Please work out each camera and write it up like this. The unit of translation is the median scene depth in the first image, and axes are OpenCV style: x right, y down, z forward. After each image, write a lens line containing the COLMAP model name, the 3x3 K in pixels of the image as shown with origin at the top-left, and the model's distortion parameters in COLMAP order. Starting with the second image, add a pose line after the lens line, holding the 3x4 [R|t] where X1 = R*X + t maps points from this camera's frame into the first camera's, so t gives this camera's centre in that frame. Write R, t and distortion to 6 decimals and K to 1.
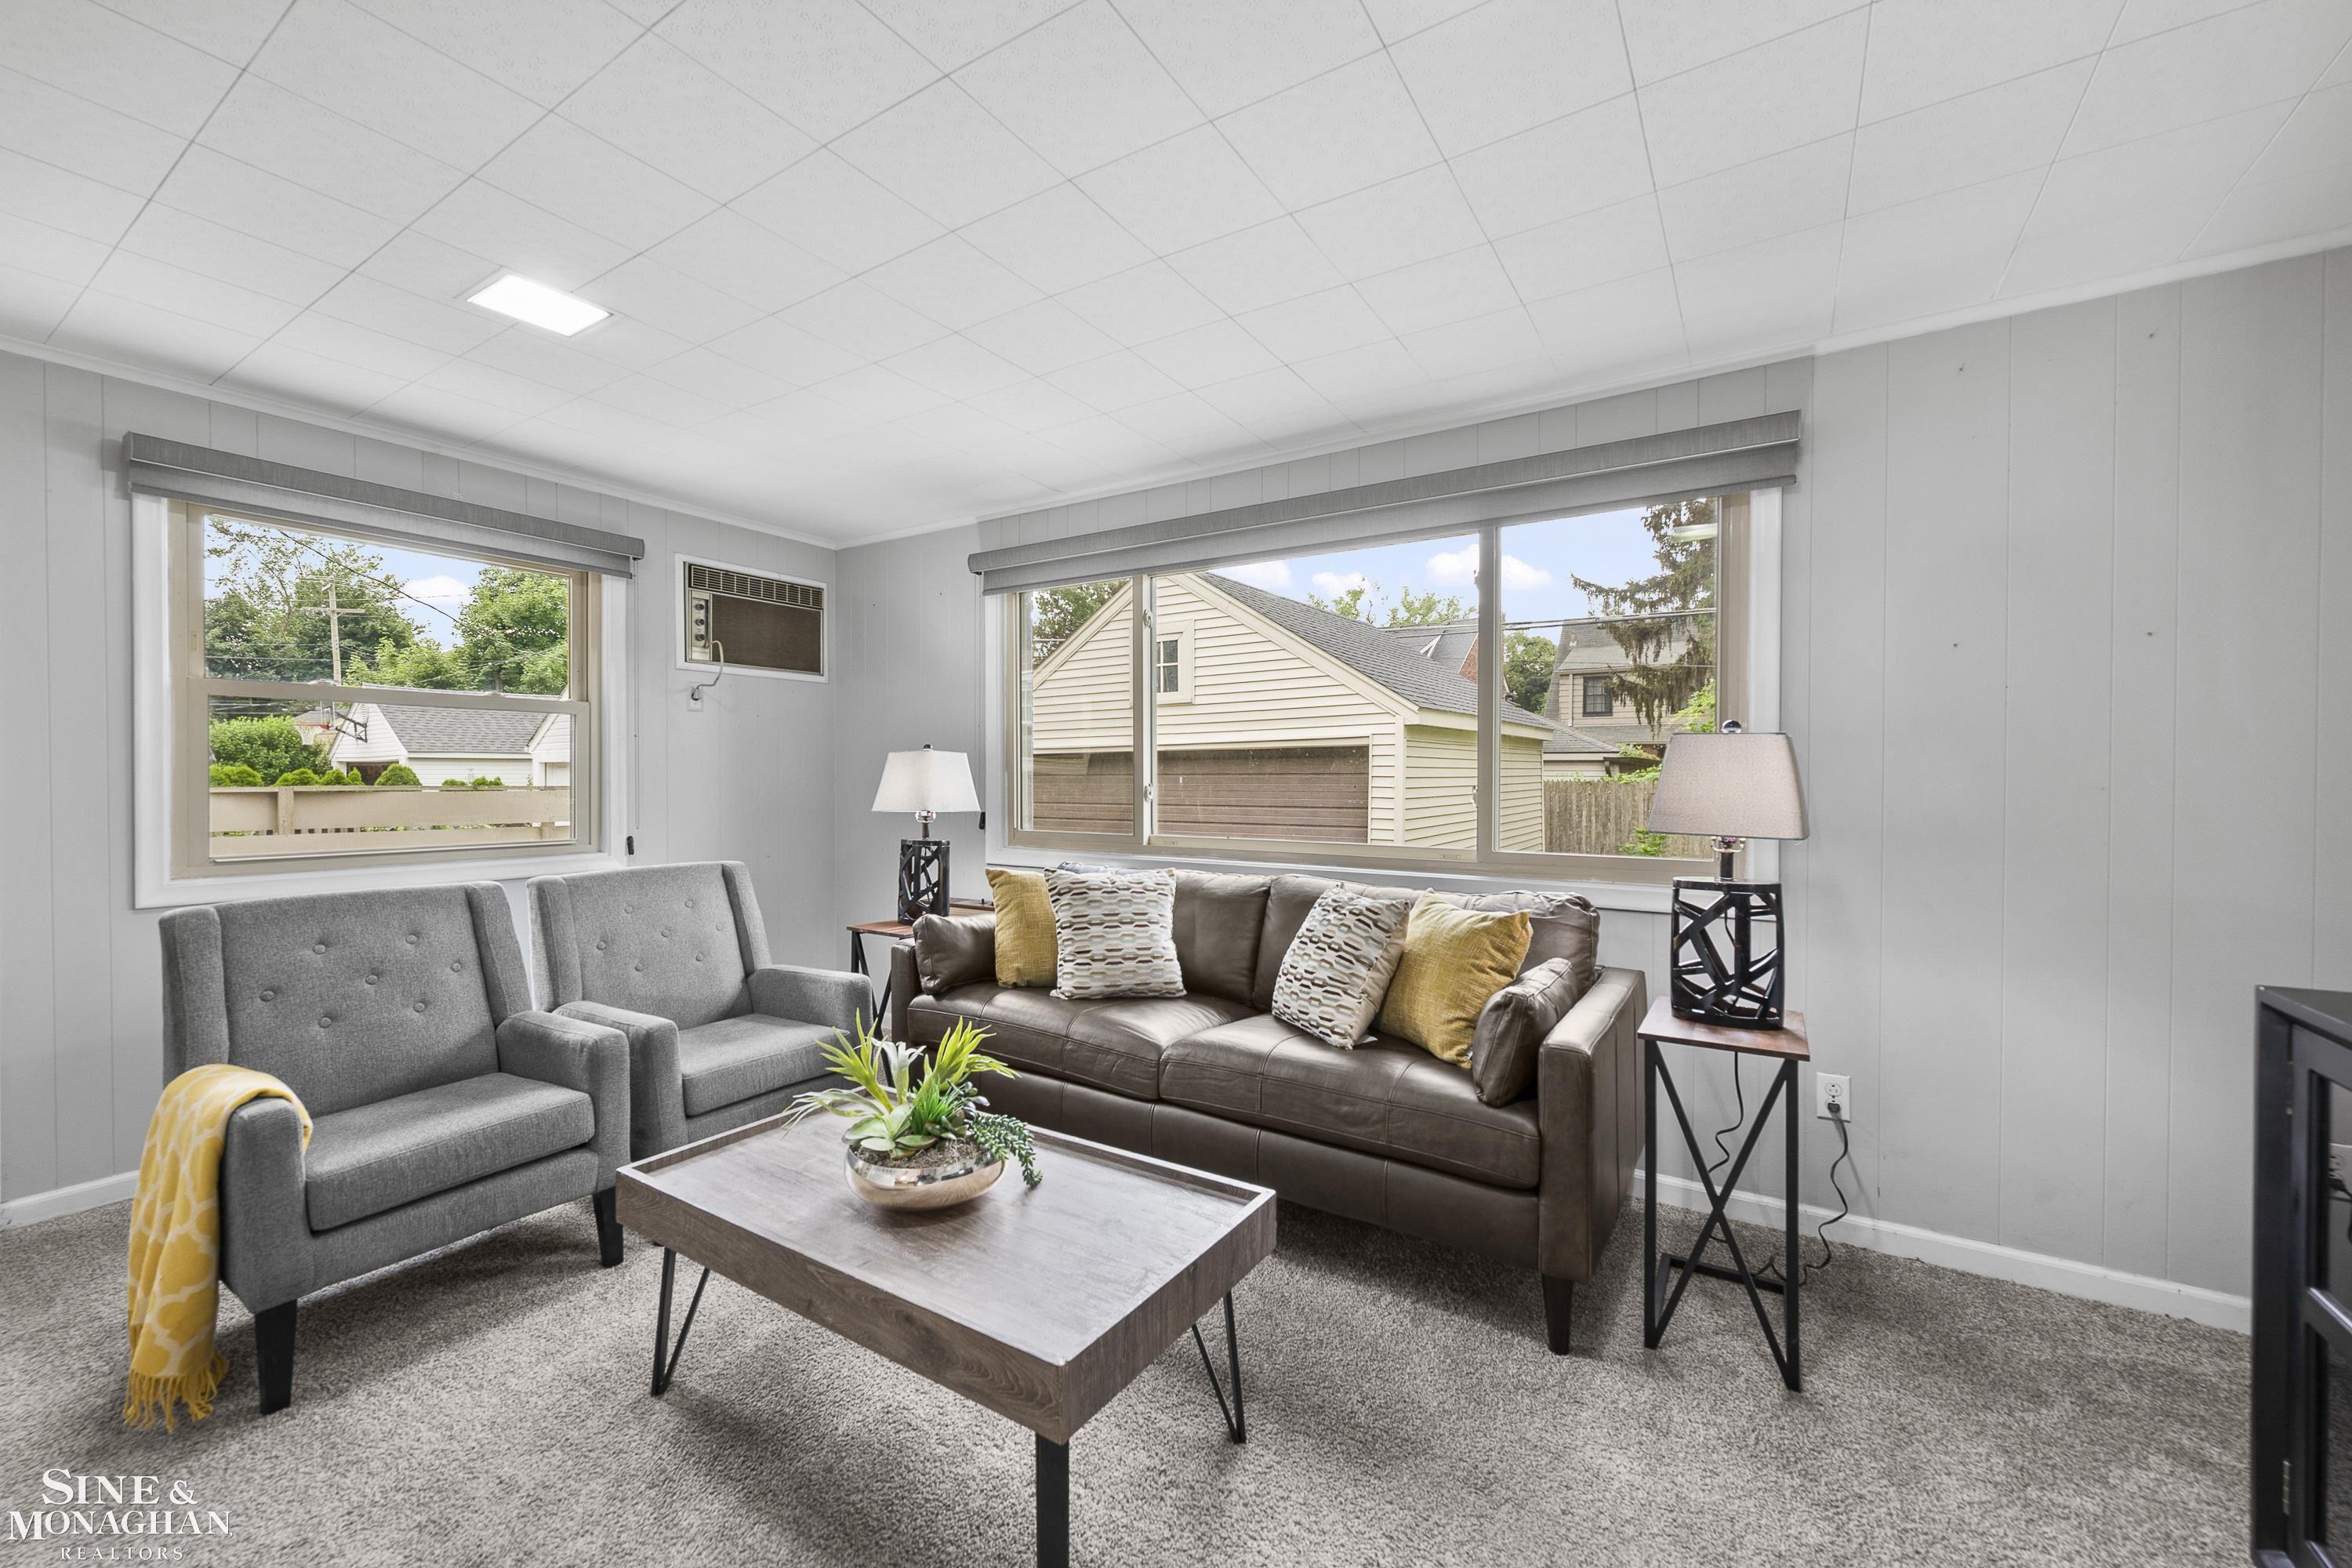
lens RADIAL K [[949.3, 0, 1127.0], [0, 949.3, 775.3], [0, 0, 1]] dist [-0.000631, 0.000240]
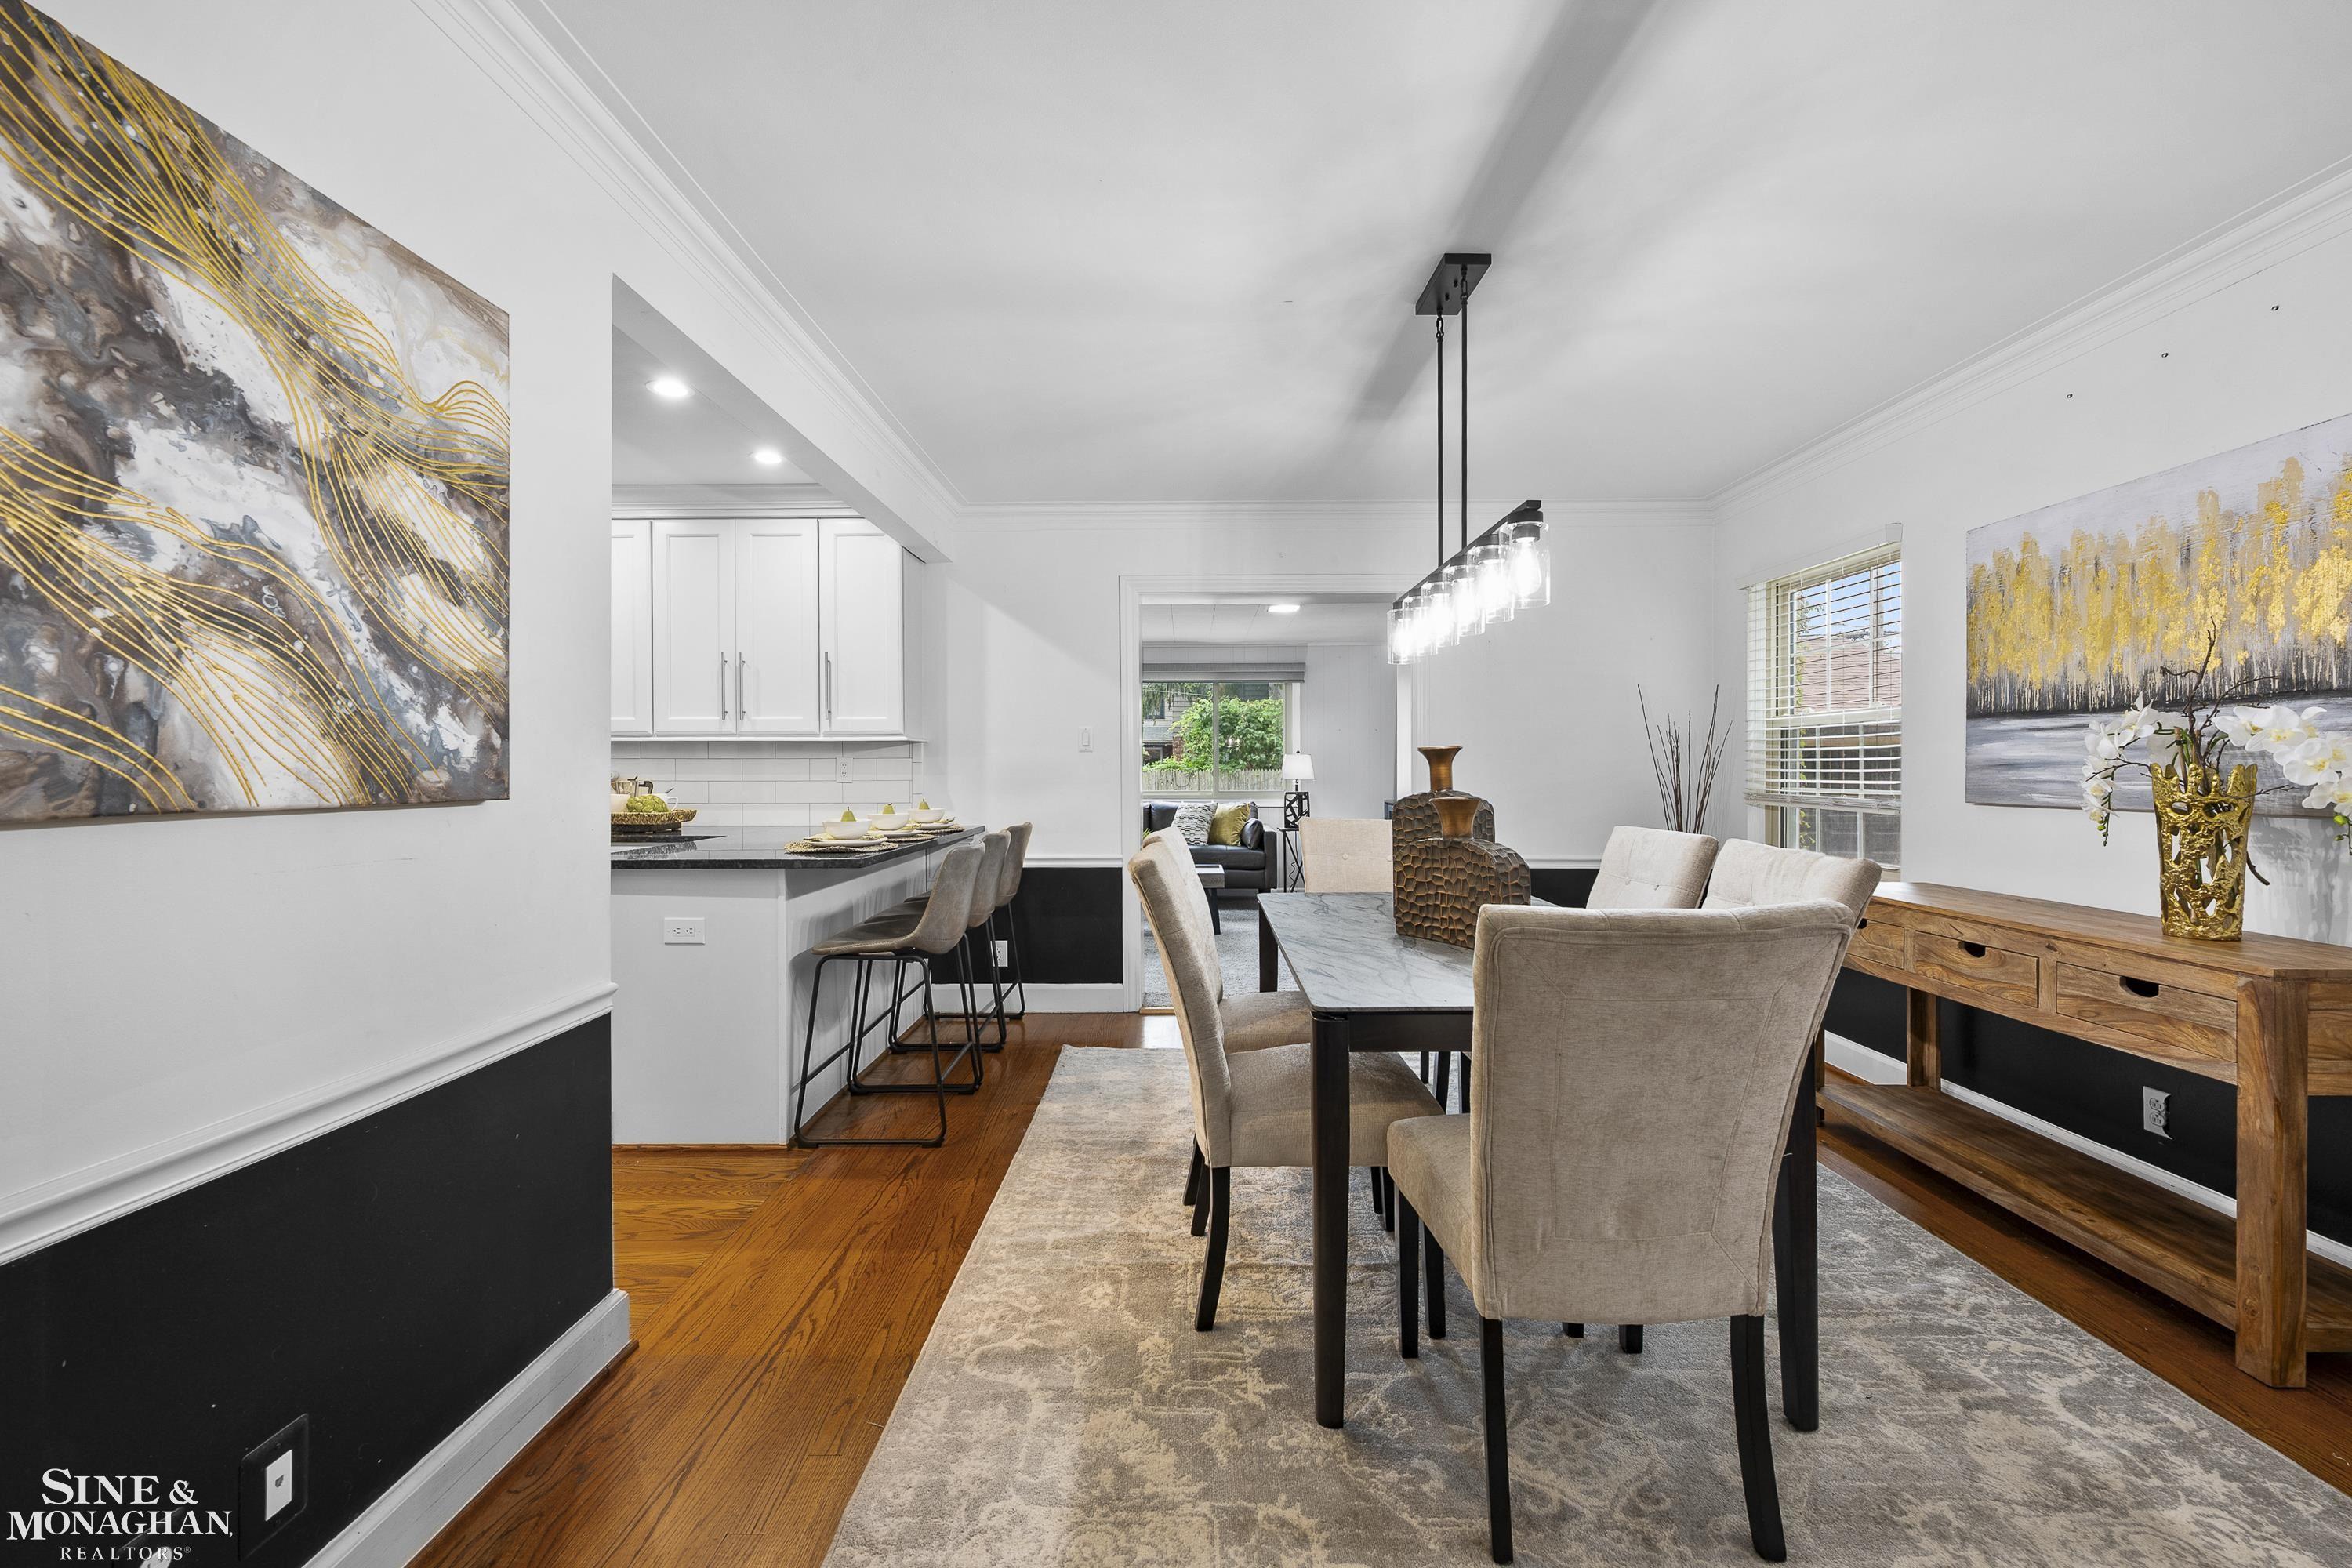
lens RADIAL K [[958.5, 0, 1182.1], [0, 958.5, 773.1], [0, 0, 1]] dist [-0.001893, -0.000273]
pose [[0.839276, -0.006886, 0.543661, -1.541916], [0.004016, 0.999971, 0.006465, 0.004044], [-0.543690, -0.003242, 0.839280, -1.667040]]
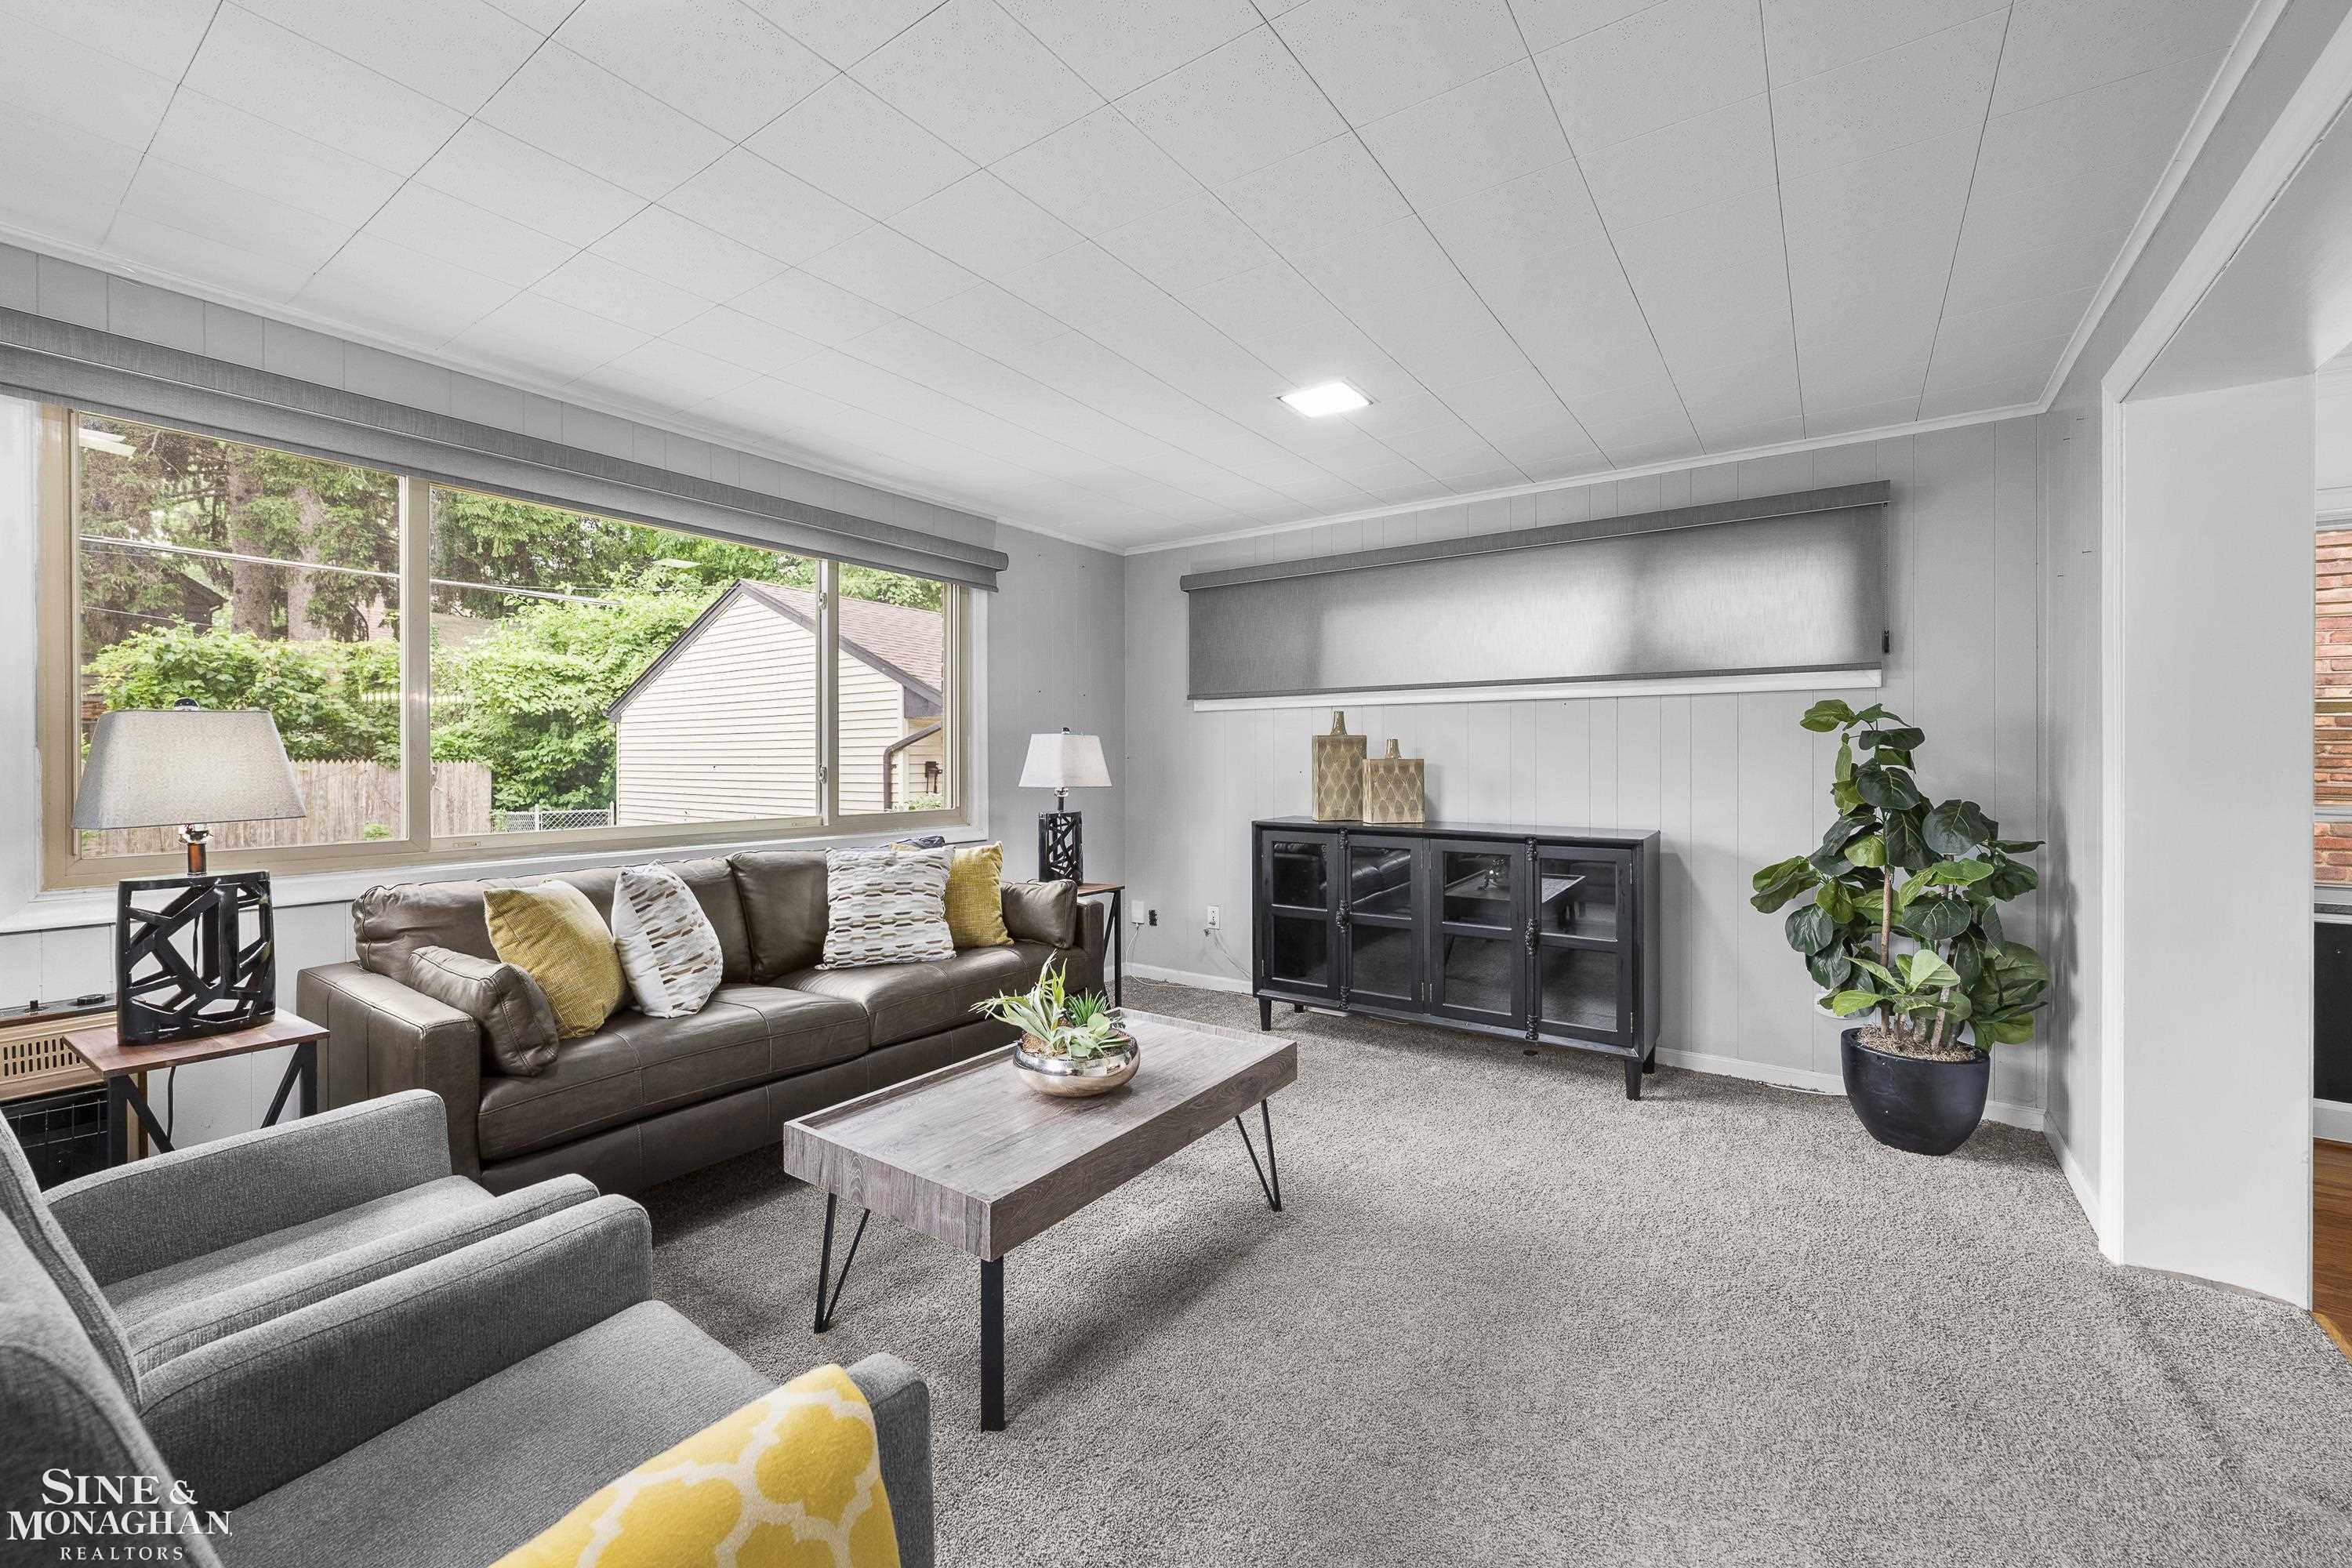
lens RADIAL K [[943.4, 0, 1139.8], [0, 943.4, 757.7], [0, 0, 1]] dist [-0.024649, -0.000030]
pose [[0.045088, -0.003330, 0.998977, -0.997200], [-0.003491, 0.999988, 0.003491, -0.002716], [-0.998977, -0.003645, 0.045075, 0.619356]]
